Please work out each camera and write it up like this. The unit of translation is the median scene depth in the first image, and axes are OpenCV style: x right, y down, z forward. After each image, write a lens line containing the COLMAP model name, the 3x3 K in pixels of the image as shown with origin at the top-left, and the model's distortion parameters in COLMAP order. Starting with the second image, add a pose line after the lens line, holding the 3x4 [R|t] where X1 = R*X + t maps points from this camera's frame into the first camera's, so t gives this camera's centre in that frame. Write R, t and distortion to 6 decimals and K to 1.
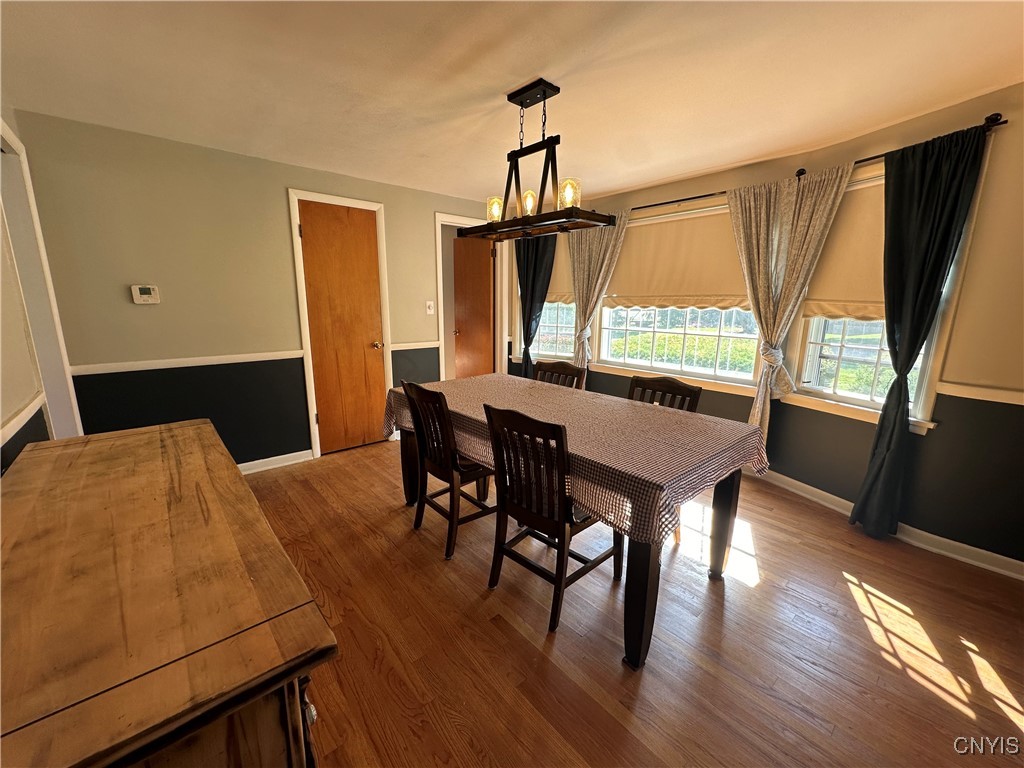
lens RADIAL K [[408.7, 0, 511.6], [0, 408.7, 385.1], [0, 0, 1]] dist [-0.002799, -0.000485]
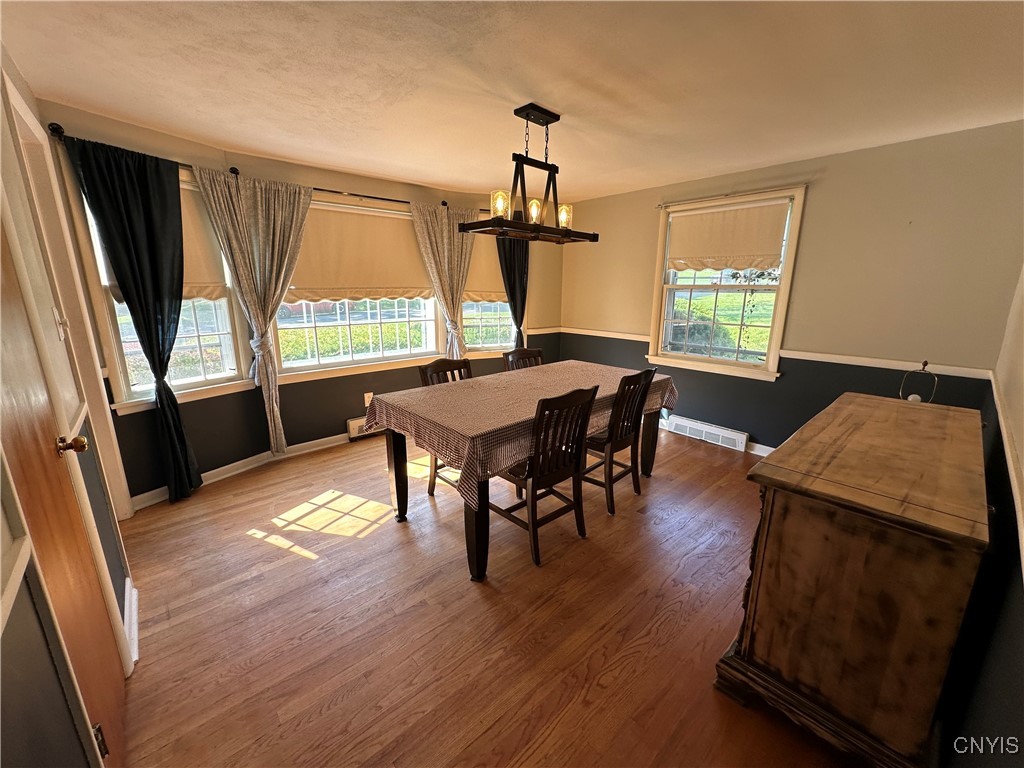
lens RADIAL K [[408.7, 0, 513.2], [0, 408.7, 385.7], [0, 0, 1]] dist [-0.002799, -0.000485]
pose [[-0.010950, -0.243740, 0.969779, -1.142553], [0.199501, 0.949806, 0.240973, -0.268599], [-0.979836, 0.196111, 0.038226, 1.092436]]
